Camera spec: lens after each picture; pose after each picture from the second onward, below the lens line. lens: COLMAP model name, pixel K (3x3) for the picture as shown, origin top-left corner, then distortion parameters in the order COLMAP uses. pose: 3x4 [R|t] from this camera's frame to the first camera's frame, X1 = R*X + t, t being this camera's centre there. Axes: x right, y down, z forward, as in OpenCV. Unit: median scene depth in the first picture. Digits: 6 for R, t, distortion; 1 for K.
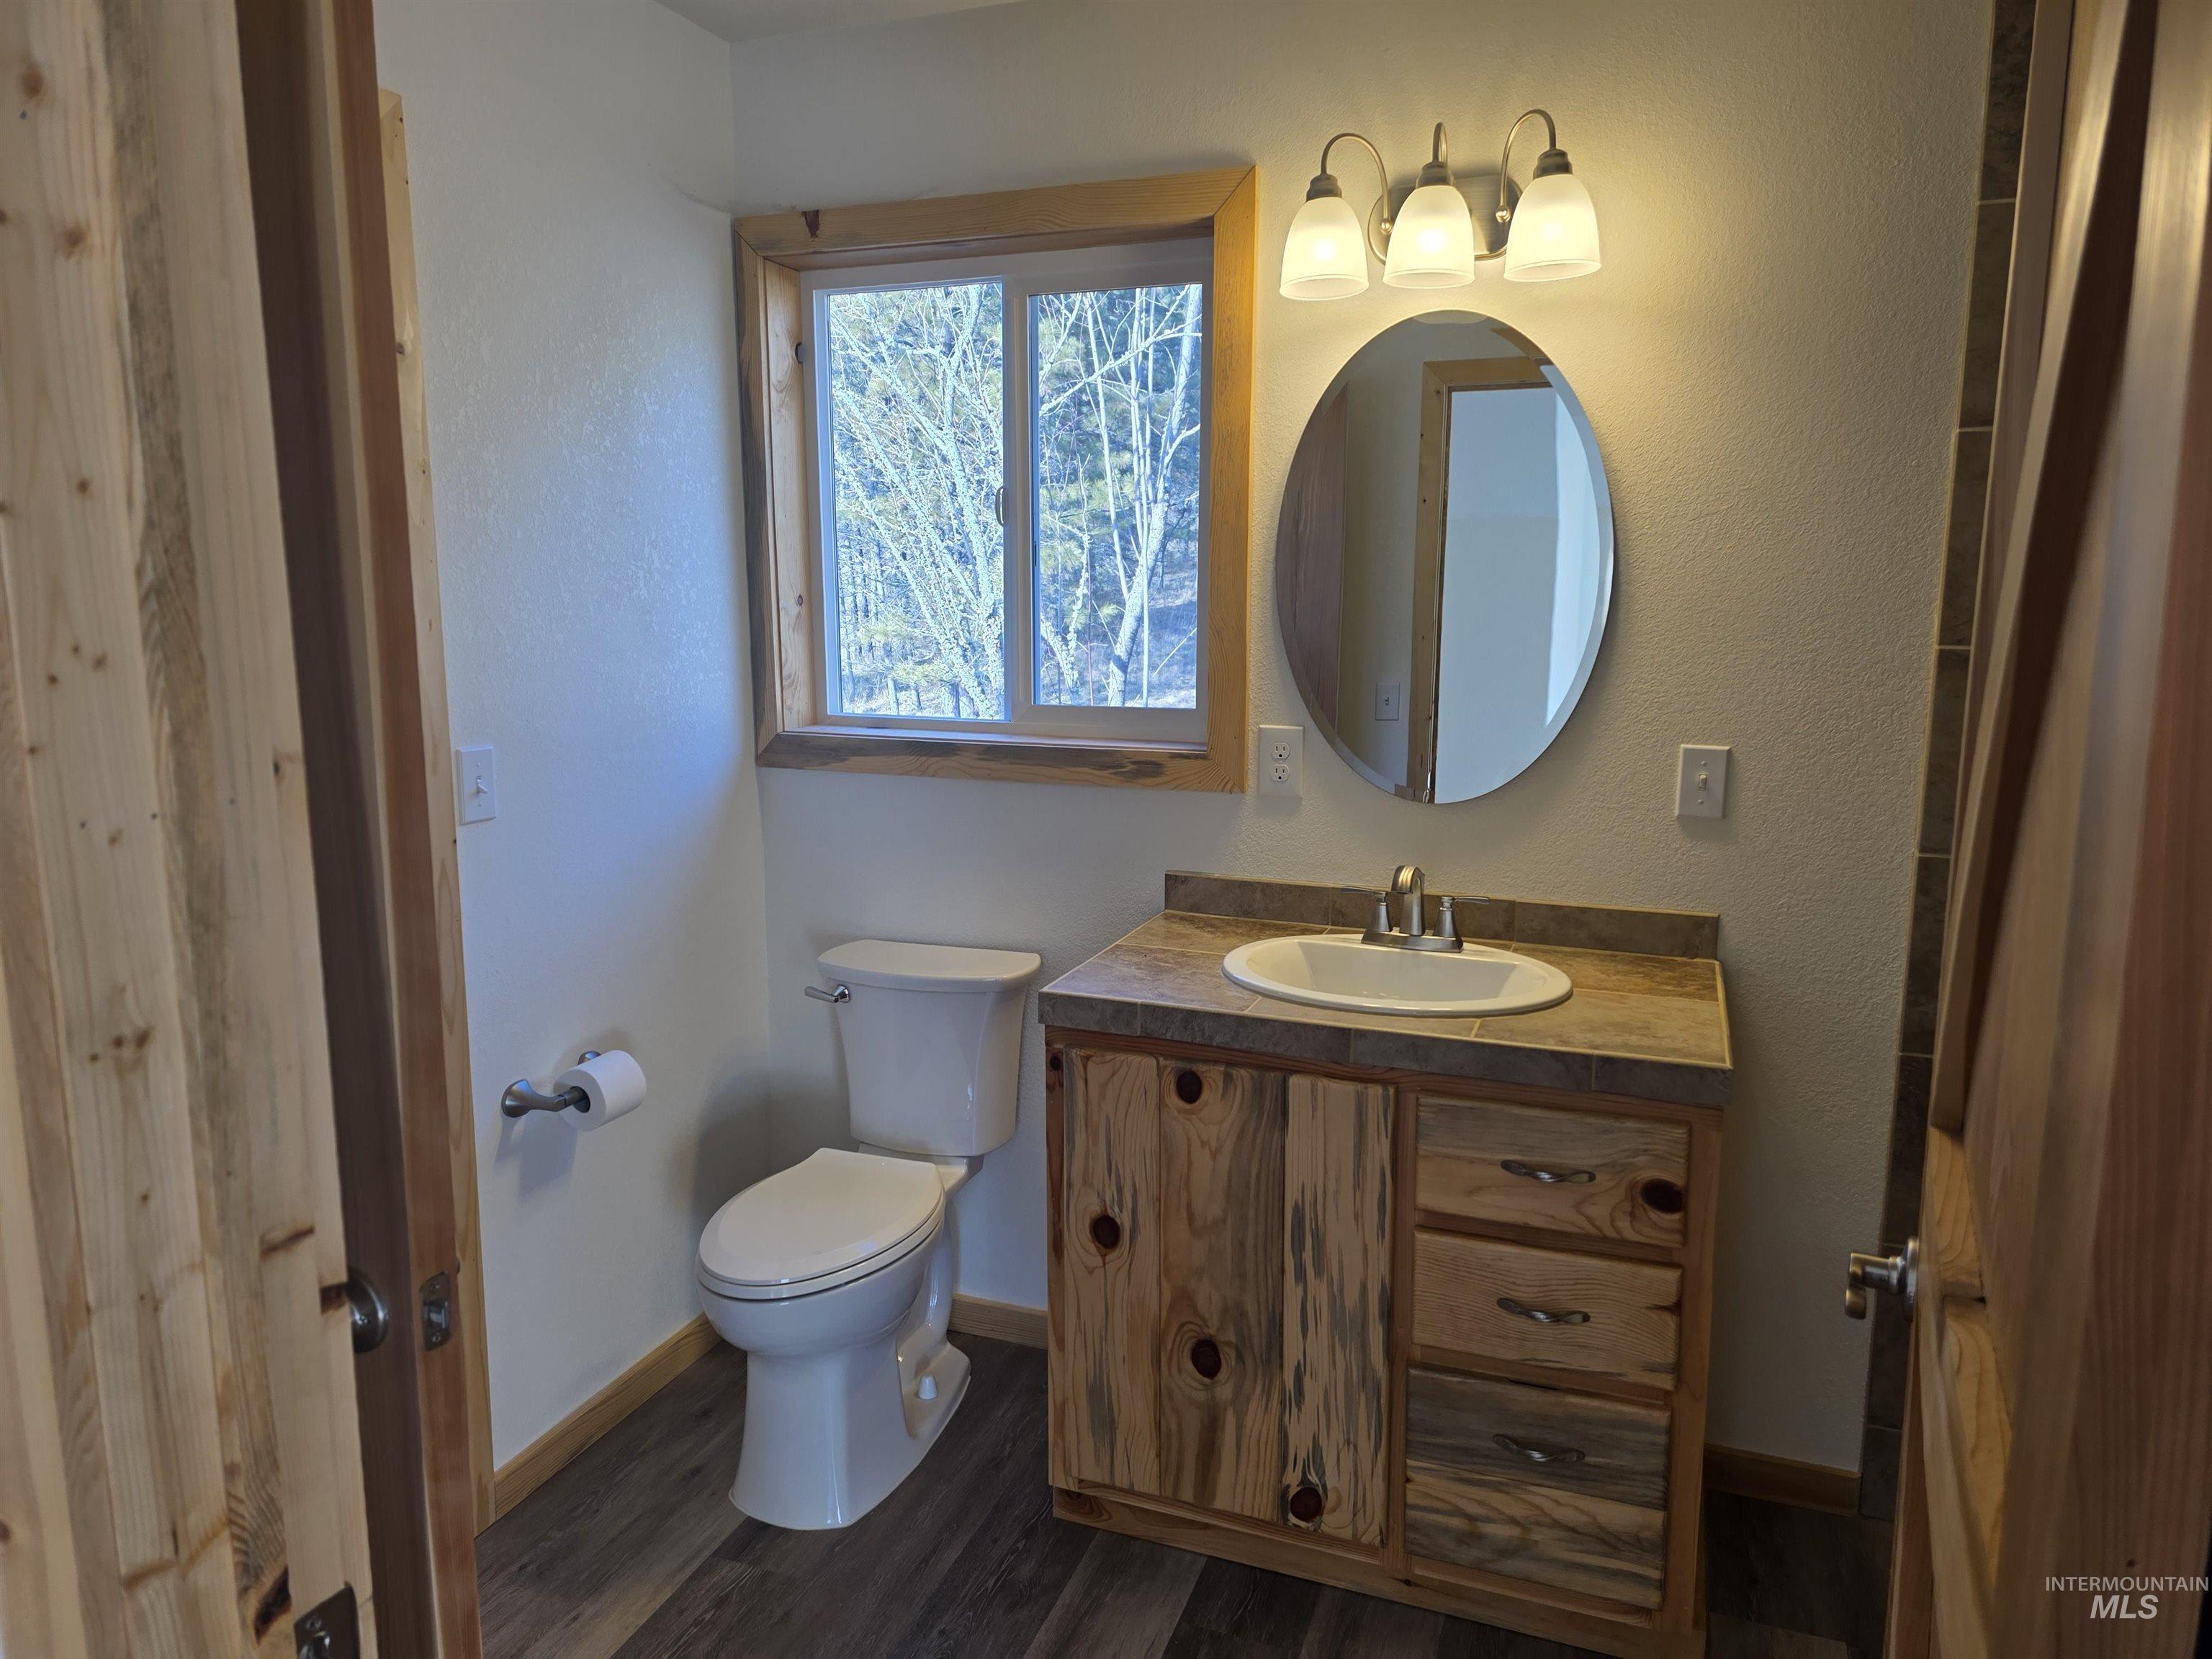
lens RADIAL K [[1494.4, 0, 1102.8], [0, 1494.4, 831.5], [0, 0, 1]] dist [0.047685, -0.023400]
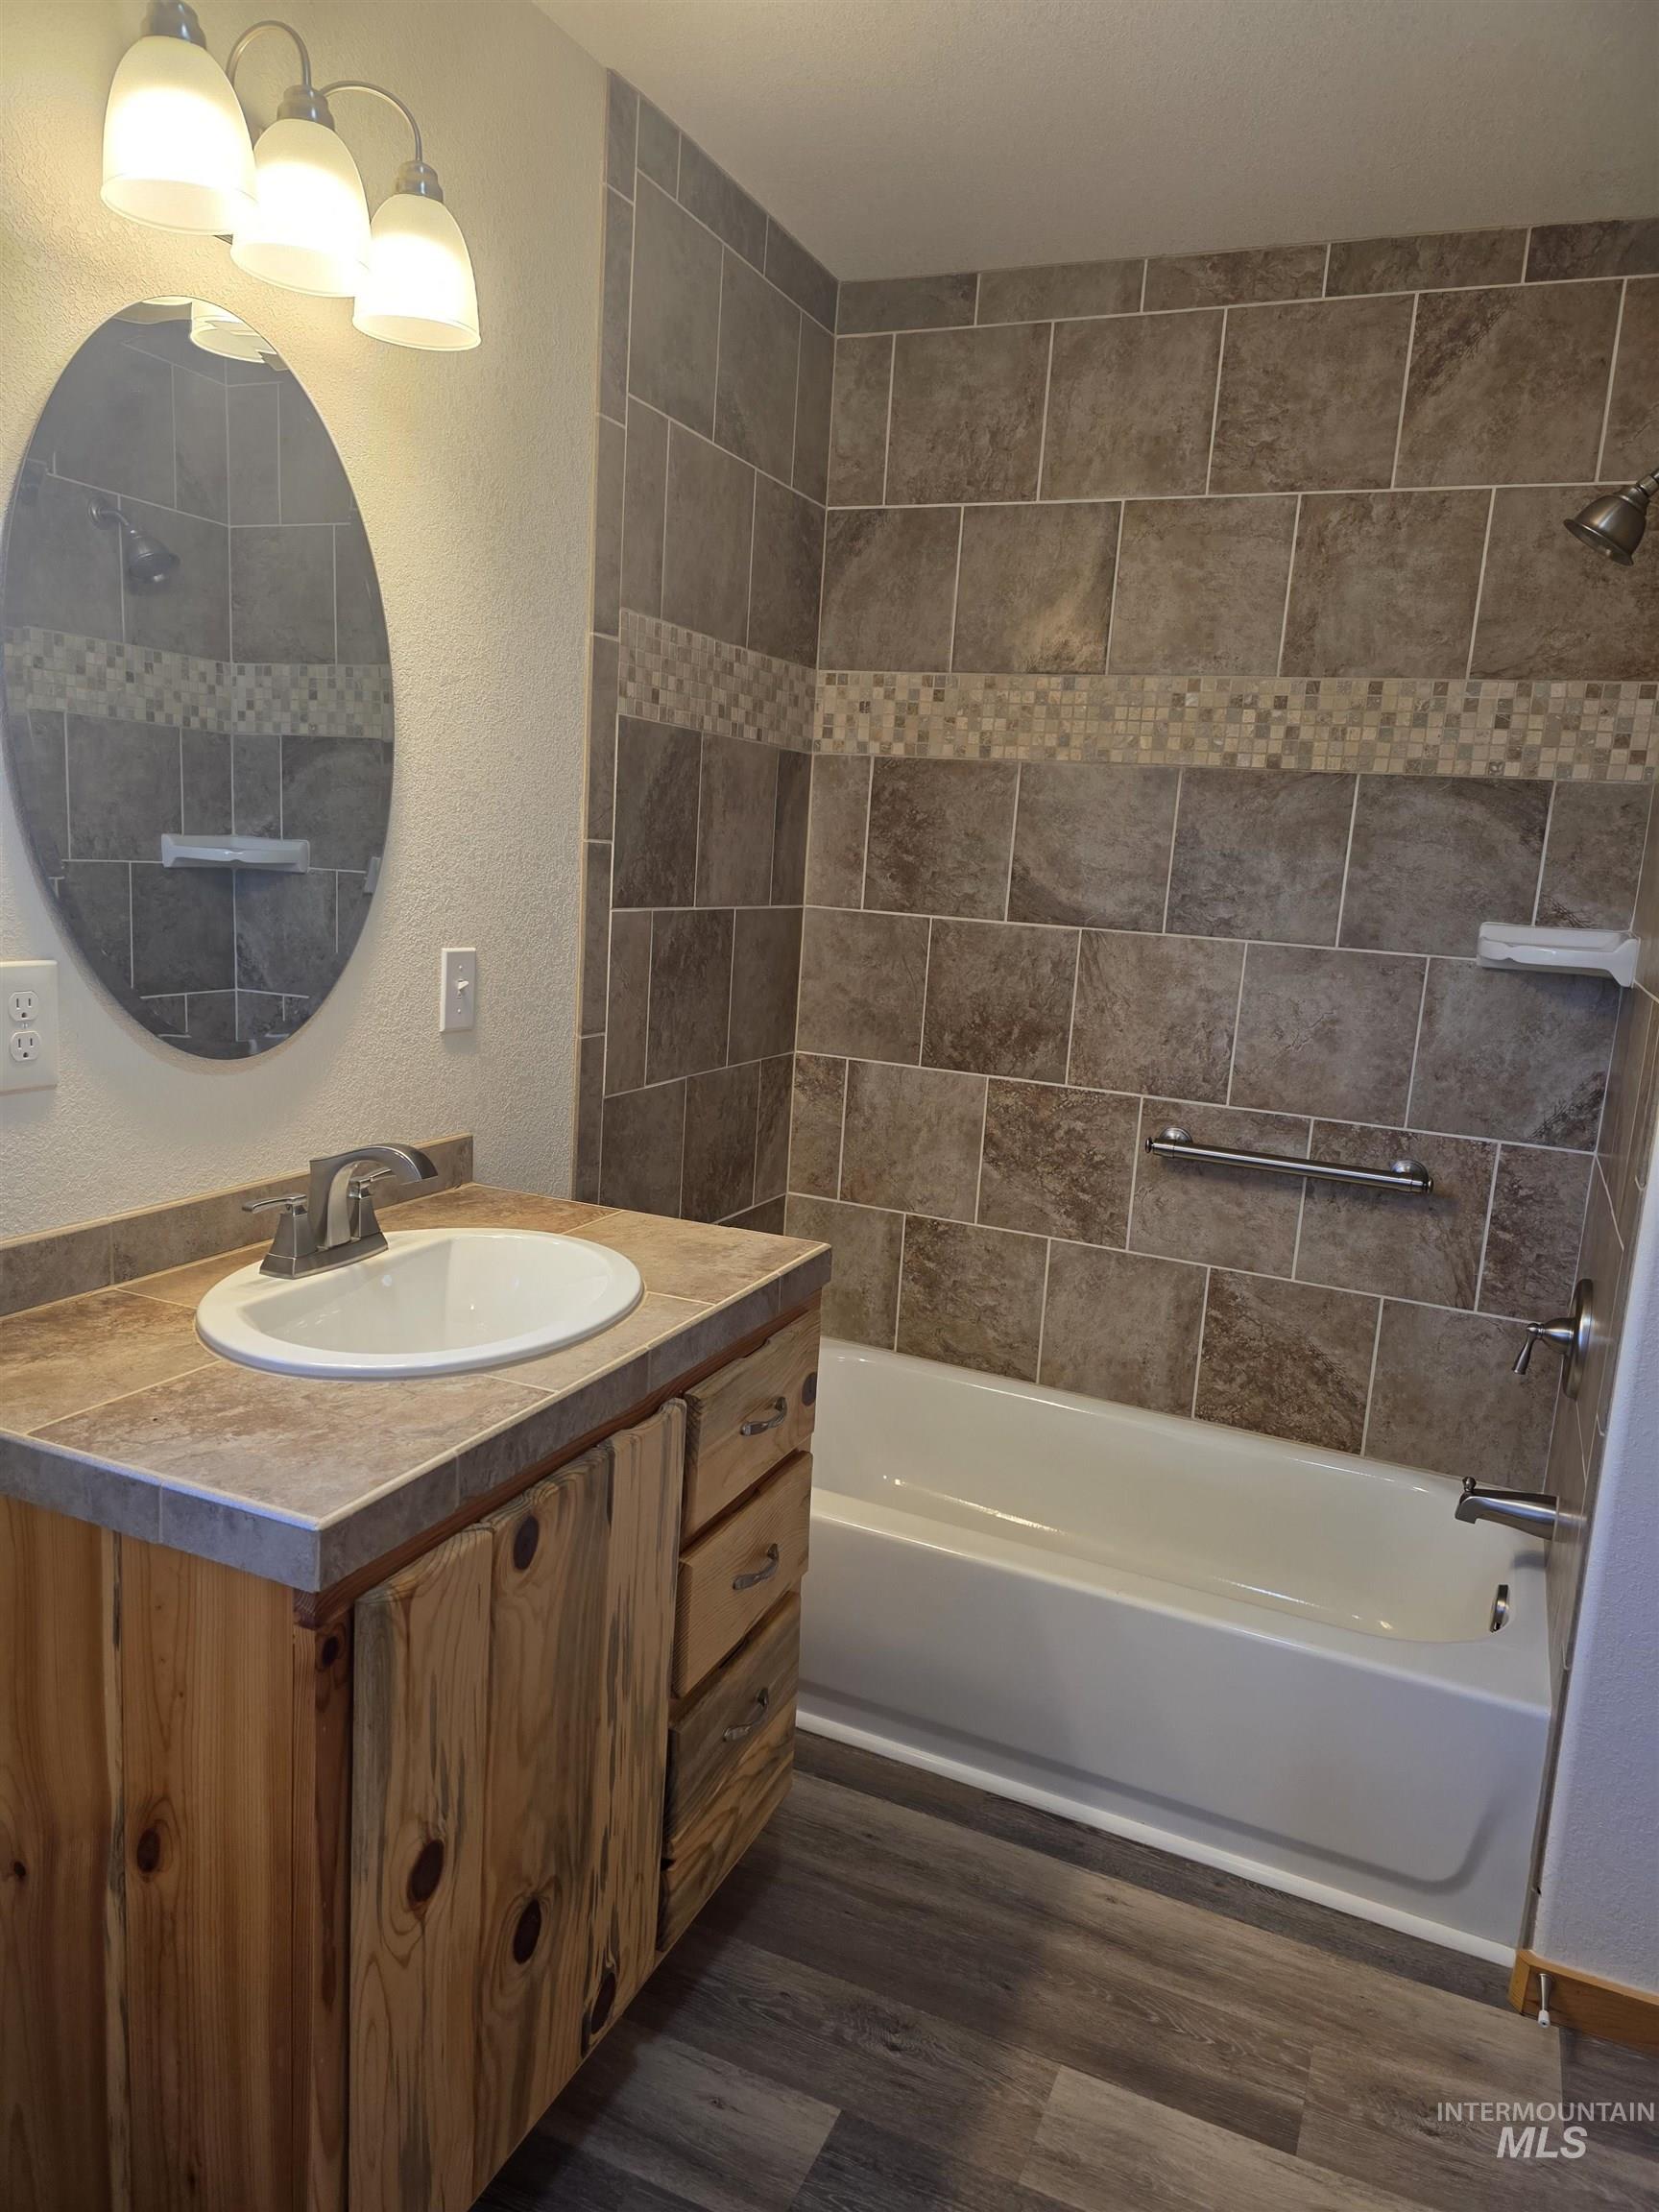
lens RADIAL K [[1494.4, 0, 824.6], [0, 1494.4, 1107.8], [0, 0, 1]] dist [0.047685, -0.023400]
pose [[0.012227, -0.171500, 0.985108, -0.512532], [0.092910, 0.981115, 0.169652, -0.099792], [-0.995599, 0.089452, 0.027930, 0.815456]]
